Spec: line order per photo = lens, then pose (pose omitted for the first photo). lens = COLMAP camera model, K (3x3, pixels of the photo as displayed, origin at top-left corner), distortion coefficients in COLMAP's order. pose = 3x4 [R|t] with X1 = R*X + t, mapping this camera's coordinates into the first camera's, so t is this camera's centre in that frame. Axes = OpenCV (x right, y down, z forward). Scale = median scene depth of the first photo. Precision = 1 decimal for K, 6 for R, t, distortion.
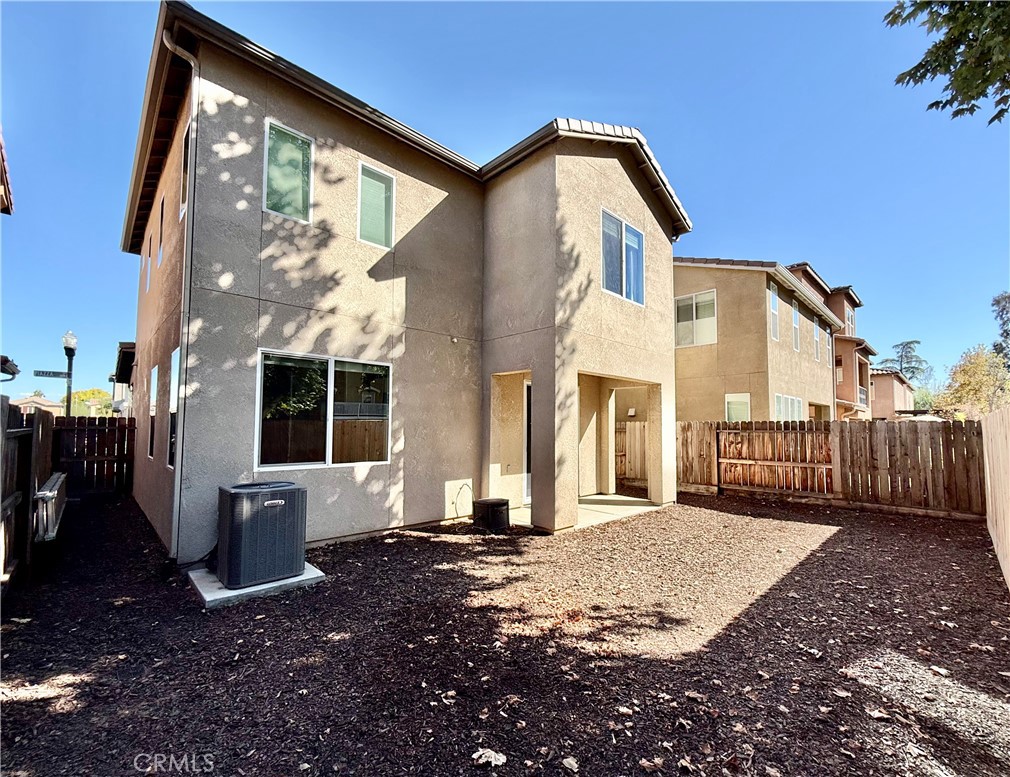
lens RADIAL K [[432.1, 0, 503.6], [0, 432.1, 398.4], [0, 0, 1]] dist [0.001243, 0.000051]
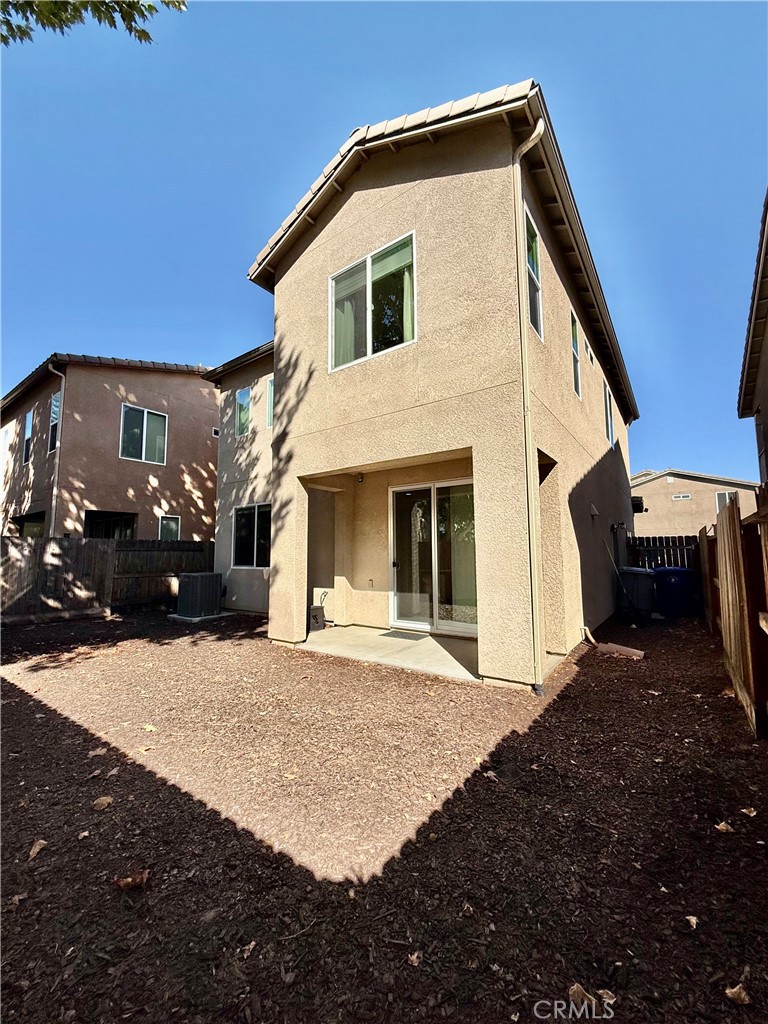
lens RADIAL K [[410.9, 0, 382.6], [0, 410.9, 513.6], [0, 0, 1]] dist [-0.002689, -0.000359]
pose [[0.173304, -0.114533, -0.978186, 1.249654], [0.067445, 0.992264, -0.104232, 0.142603], [0.982556, -0.047910, 0.179688, 1.186702]]
